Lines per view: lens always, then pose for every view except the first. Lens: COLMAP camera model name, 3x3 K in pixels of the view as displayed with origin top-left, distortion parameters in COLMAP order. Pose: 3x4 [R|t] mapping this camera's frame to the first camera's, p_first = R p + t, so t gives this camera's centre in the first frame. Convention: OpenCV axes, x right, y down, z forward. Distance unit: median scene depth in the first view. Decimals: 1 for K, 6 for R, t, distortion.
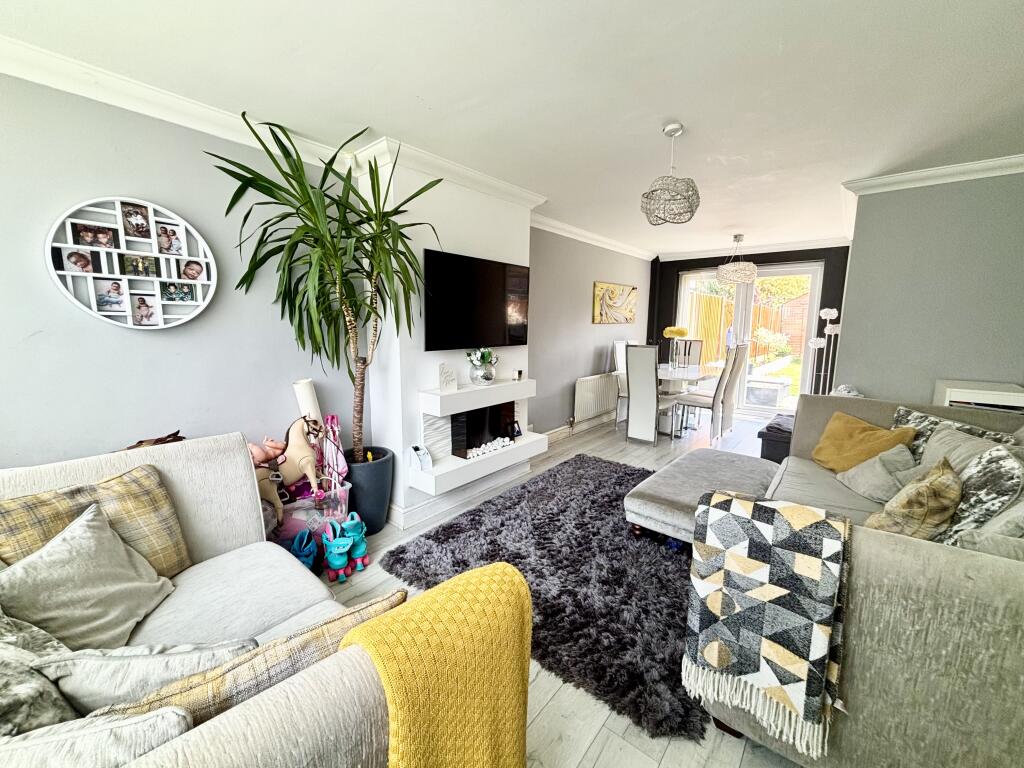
lens RADIAL K [[412.5, 0, 512.0], [0, 412.5, 384.0], [0, 0, 1]] dist [0.013942, 0.000028]
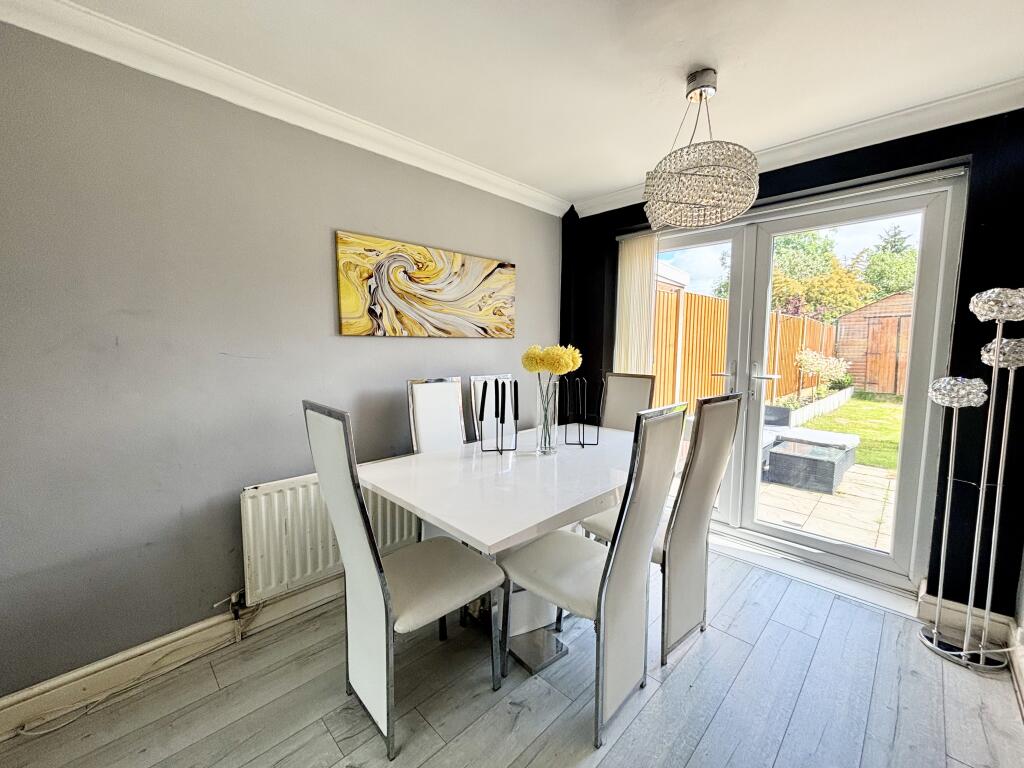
lens RADIAL K [[412.5, 0, 512.0], [0, 412.5, 384.0], [0, 0, 1]] dist [0.013942, 0.000028]
pose [[0.996134, 0.009491, -0.087331, 0.380975], [-0.014093, 0.998535, -0.052237, -0.078358], [0.086707, 0.053266, 0.994809, 0.594535]]
